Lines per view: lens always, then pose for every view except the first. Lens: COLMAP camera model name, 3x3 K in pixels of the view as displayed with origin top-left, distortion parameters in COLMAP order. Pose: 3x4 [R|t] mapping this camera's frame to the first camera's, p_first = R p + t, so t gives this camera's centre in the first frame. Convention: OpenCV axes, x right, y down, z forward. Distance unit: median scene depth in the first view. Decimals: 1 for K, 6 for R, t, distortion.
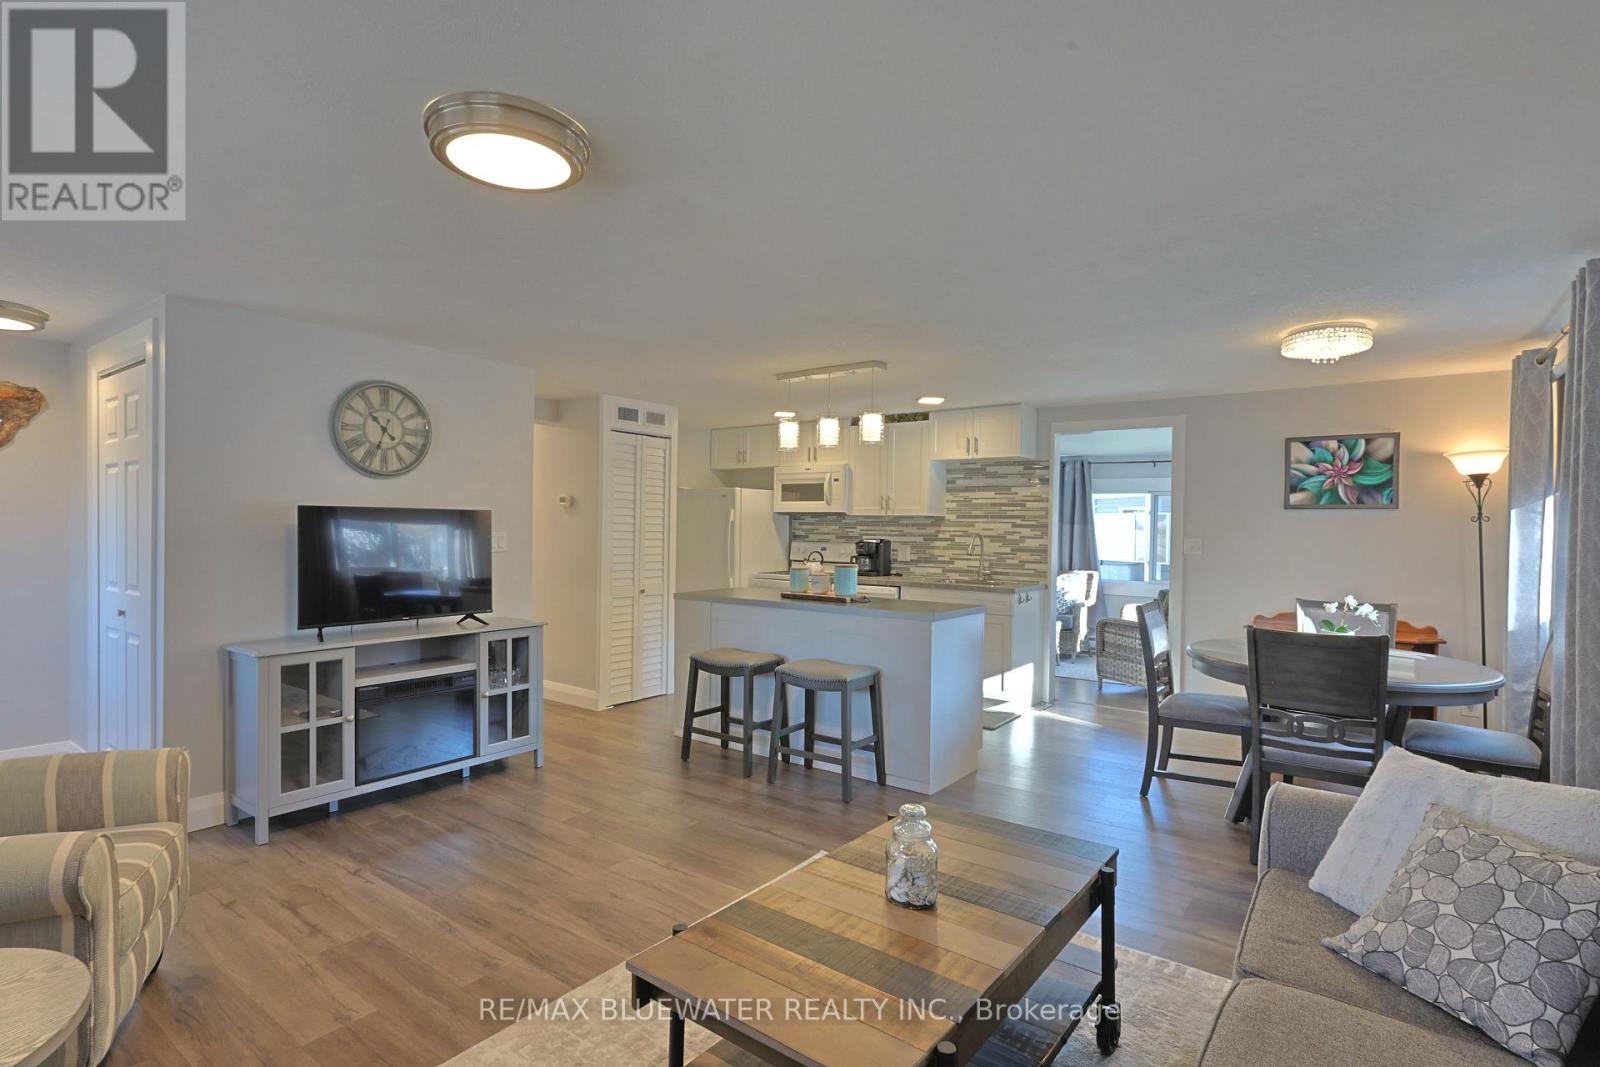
lens RADIAL K [[785.1, 0, 800.0], [0, 785.1, 533.5], [0, 0, 1]] dist [0.001197, 0.000435]
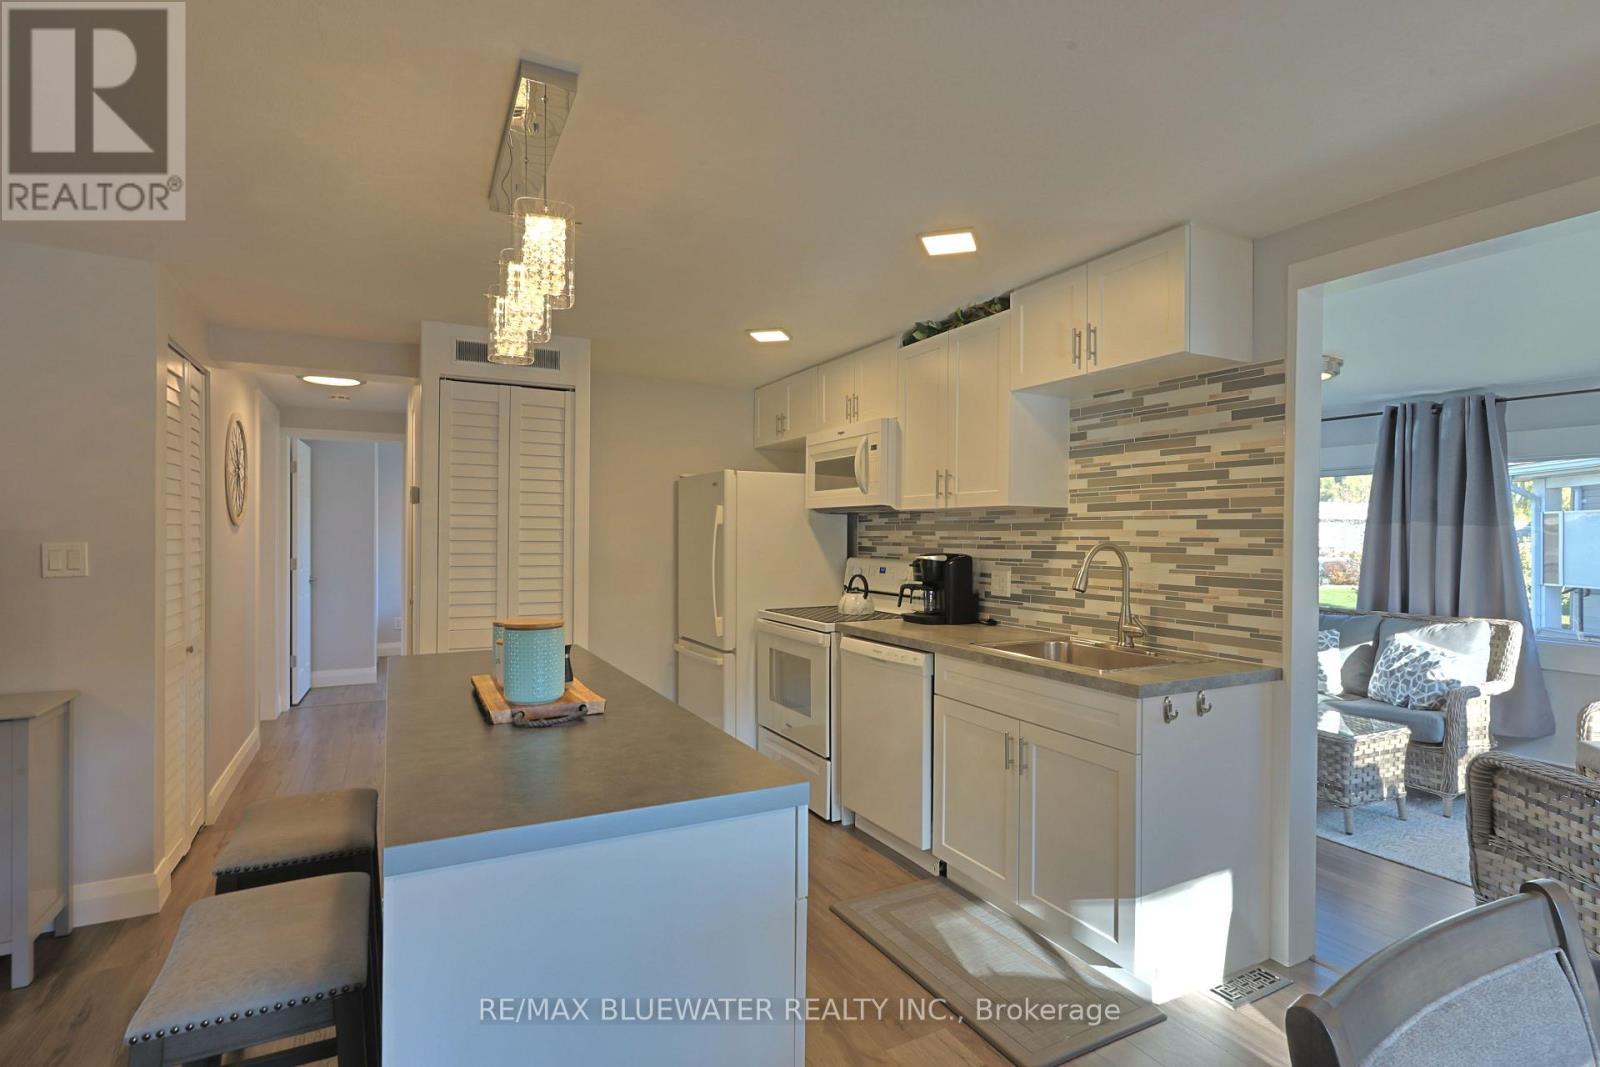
lens RADIAL K [[785.1, 0, 800.0], [0, 785.1, 533.5], [0, 0, 1]] dist [0.001197, 0.000435]
pose [[0.903281, -0.009134, -0.428951, 0.243445], [0.002643, 0.999873, -0.015726, 0.001386], [0.429041, 0.013071, 0.903191, 0.487962]]
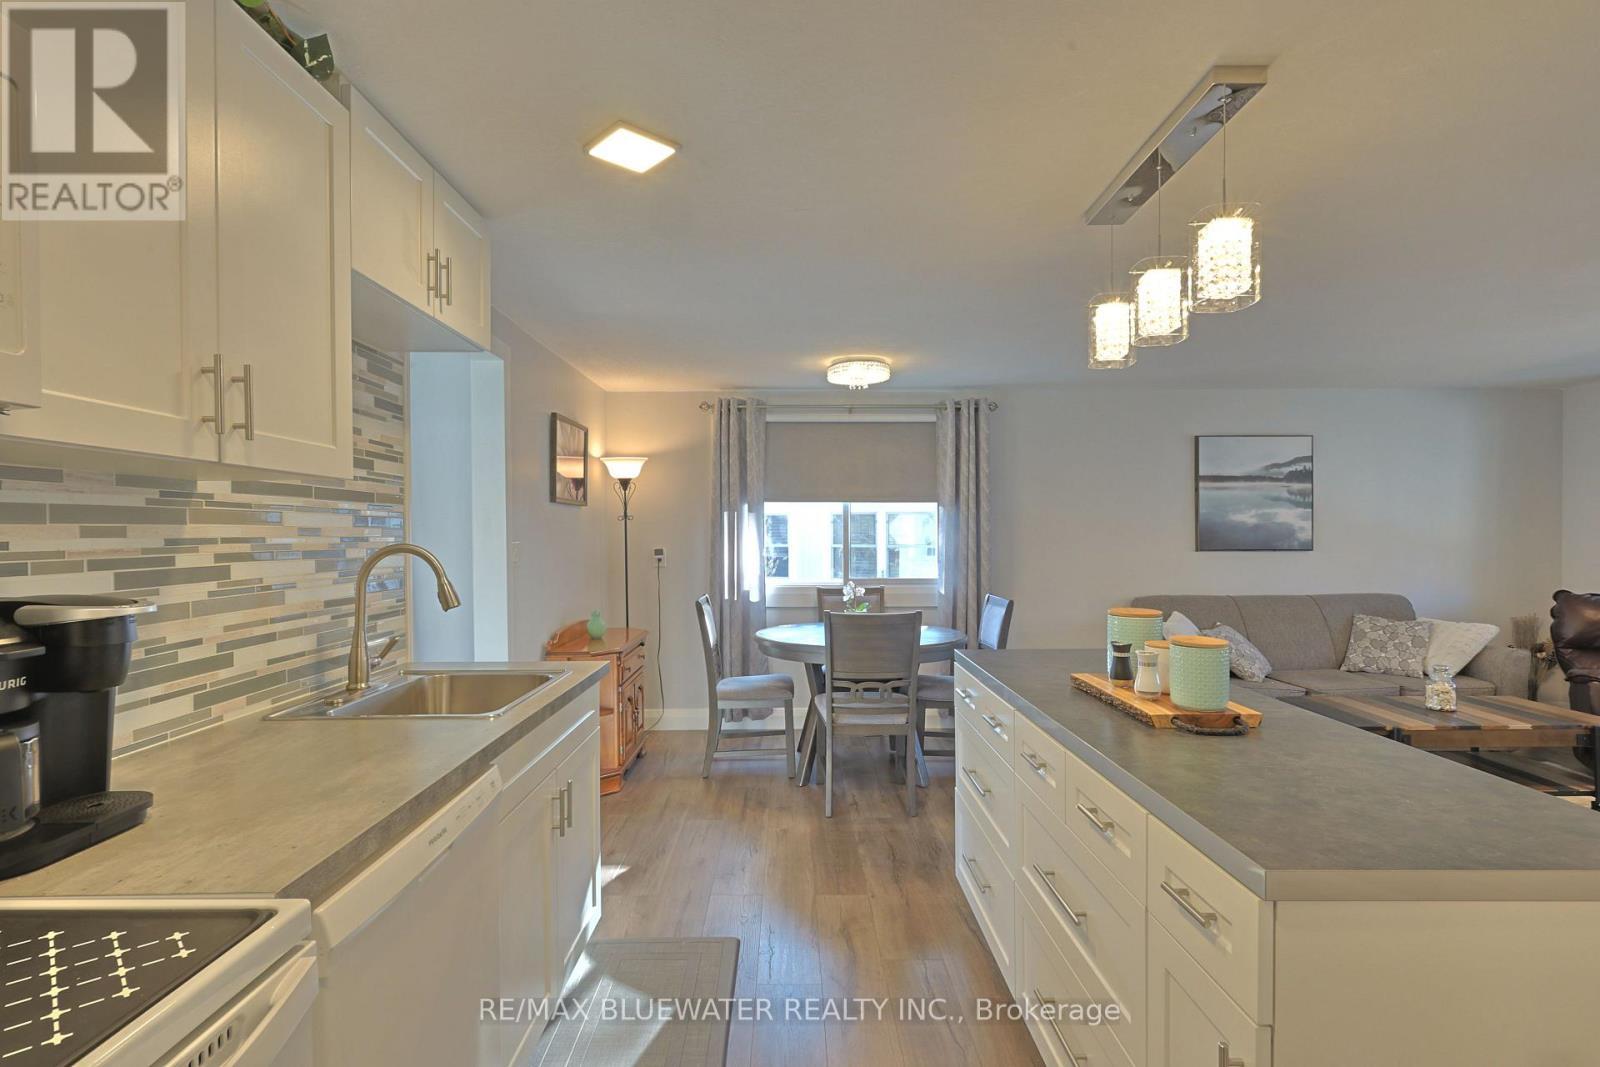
lens RADIAL K [[785.1, 0, 800.0], [0, 785.1, 533.5], [0, 0, 1]] dist [0.001197, 0.000435]
pose [[-0.611144, -0.013025, 0.791412, -0.127982], [-0.000292, 0.999868, 0.016229, -0.009349], [-0.791520, 0.009687, -0.611067, 1.000150]]
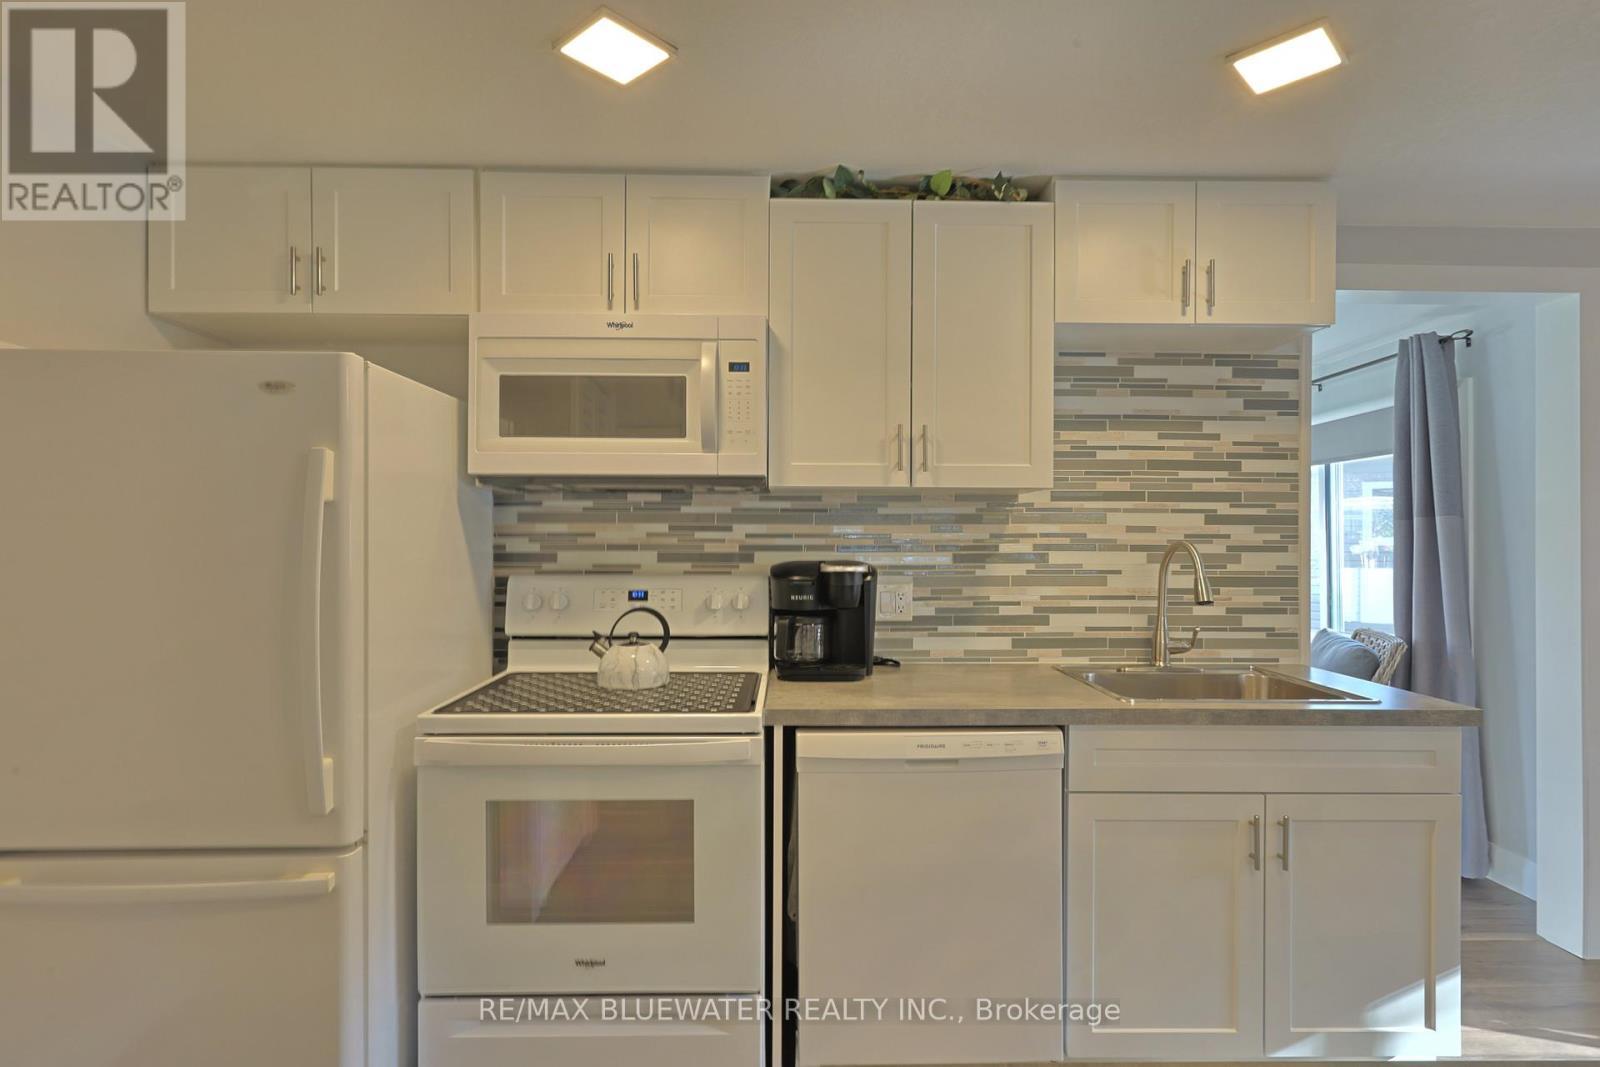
lens RADIAL K [[785.1, 0, 800.0], [0, 785.1, 533.5], [0, 0, 1]] dist [0.001197, 0.000435]
pose [[0.790039, -0.010142, 0.612973, -0.121590], [0.012906, 0.999917, -0.000089, -0.005030], [-0.612921, 0.007981, 0.790104, 0.771214]]
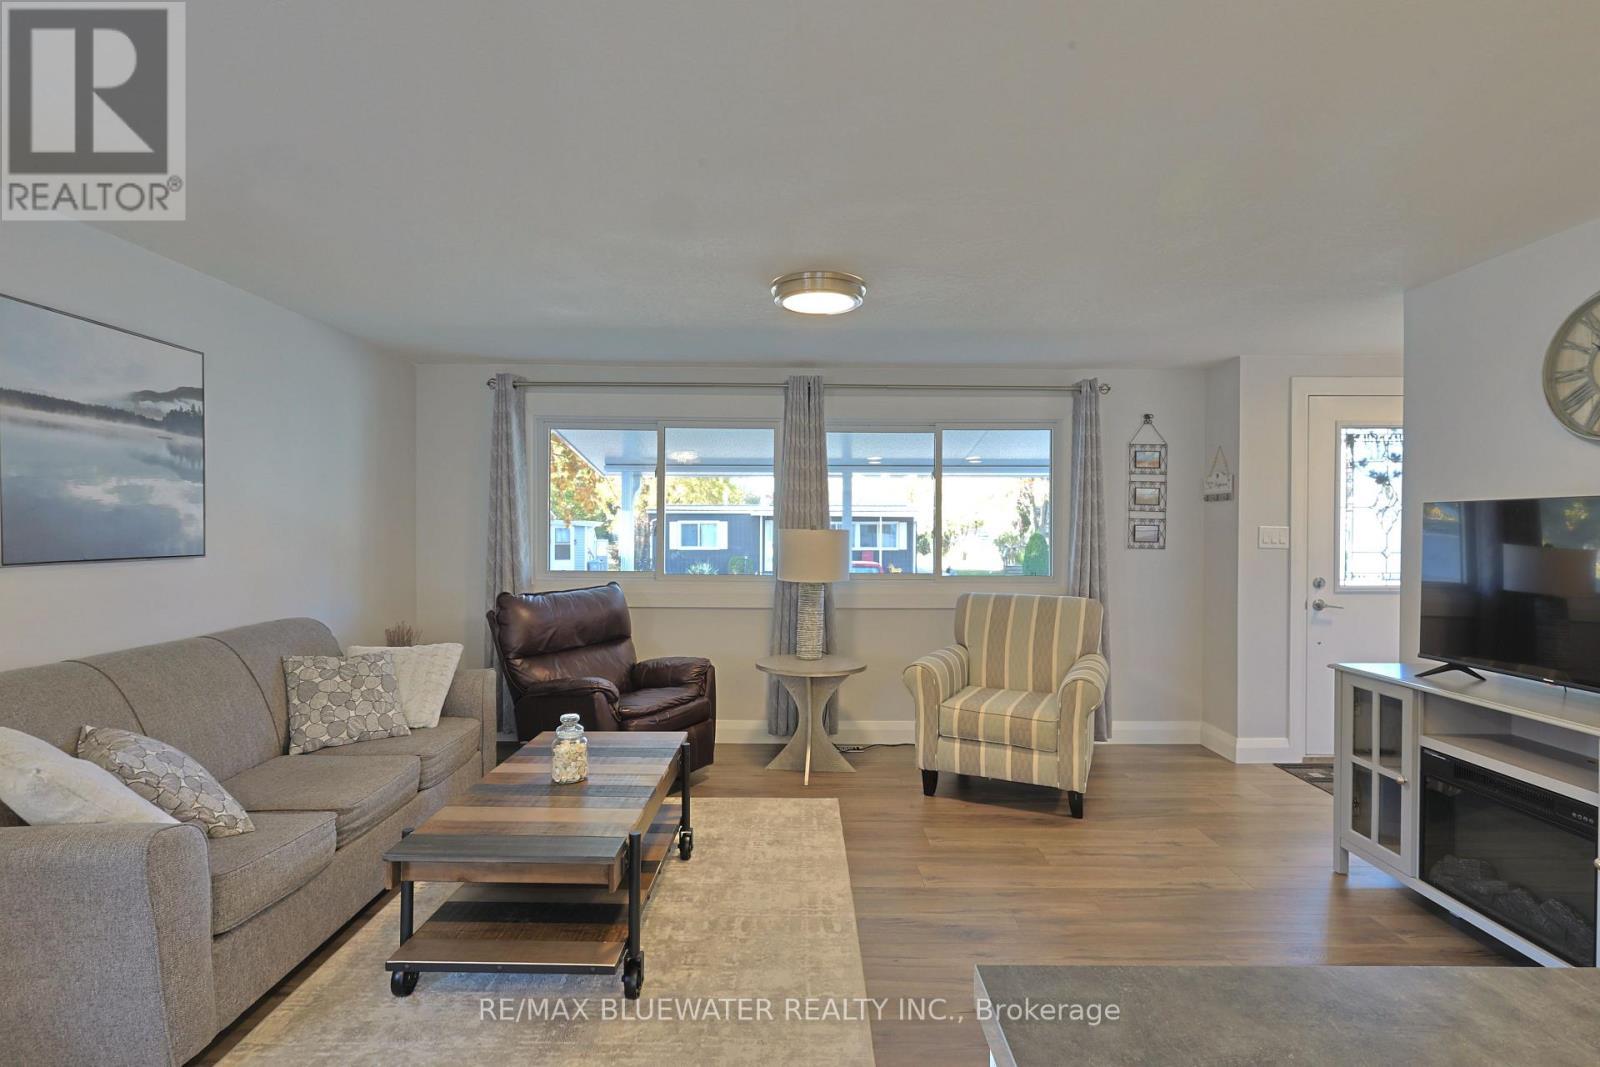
lens RADIAL K [[785.1, 0, 800.0], [0, 785.1, 533.5], [0, 0, 1]] dist [0.001197, 0.000435]
pose [[-0.796007, -0.008345, -0.605230, 0.189618], [-0.014381, 0.999883, 0.005128, 0.000369], [0.605116, 0.012785, -0.796034, 0.664716]]
